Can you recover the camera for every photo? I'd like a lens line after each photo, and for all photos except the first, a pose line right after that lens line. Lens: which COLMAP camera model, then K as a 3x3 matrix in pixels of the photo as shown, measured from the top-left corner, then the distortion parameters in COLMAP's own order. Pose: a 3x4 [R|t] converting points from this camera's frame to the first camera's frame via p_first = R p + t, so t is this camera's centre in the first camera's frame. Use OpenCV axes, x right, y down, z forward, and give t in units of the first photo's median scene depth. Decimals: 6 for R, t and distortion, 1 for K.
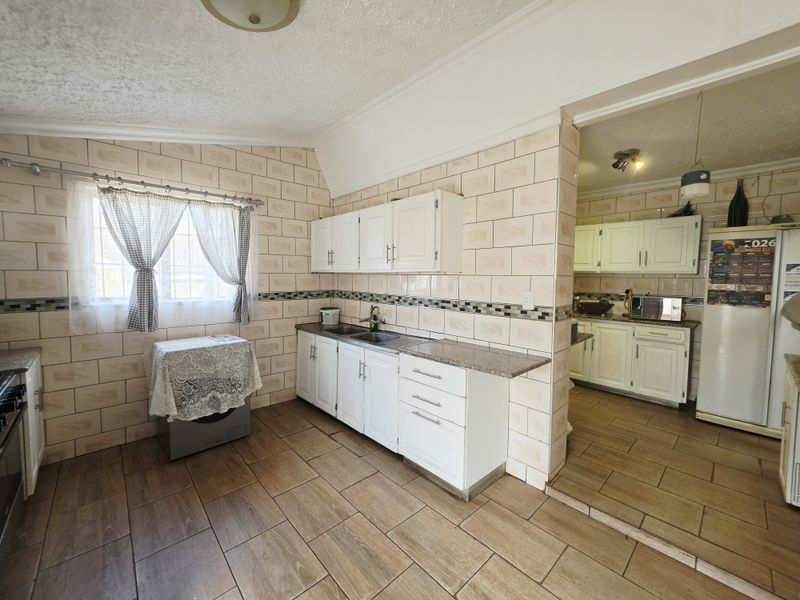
lens RADIAL K [[321.8, 0, 396.1], [0, 321.8, 298.1], [0, 0, 1]] dist [-0.003339, -0.000374]
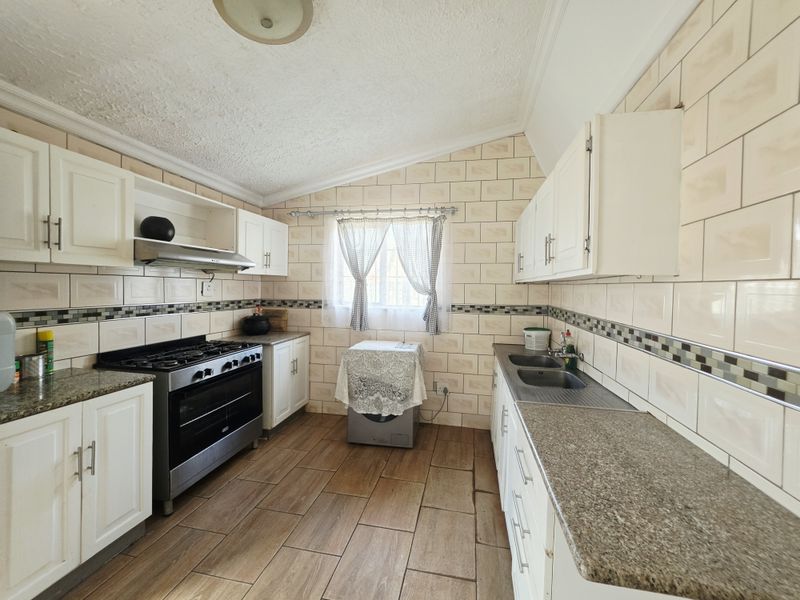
lens RADIAL K [[321.8, 0, 396.1], [0, 321.8, 298.1], [0, 0, 1]] dist [-0.003339, -0.000374]
pose [[0.593449, 0.031238, -0.804265, 0.305938], [-0.066963, 0.997698, -0.010660, -0.016279], [0.802081, 0.060182, 0.594175, 0.381749]]
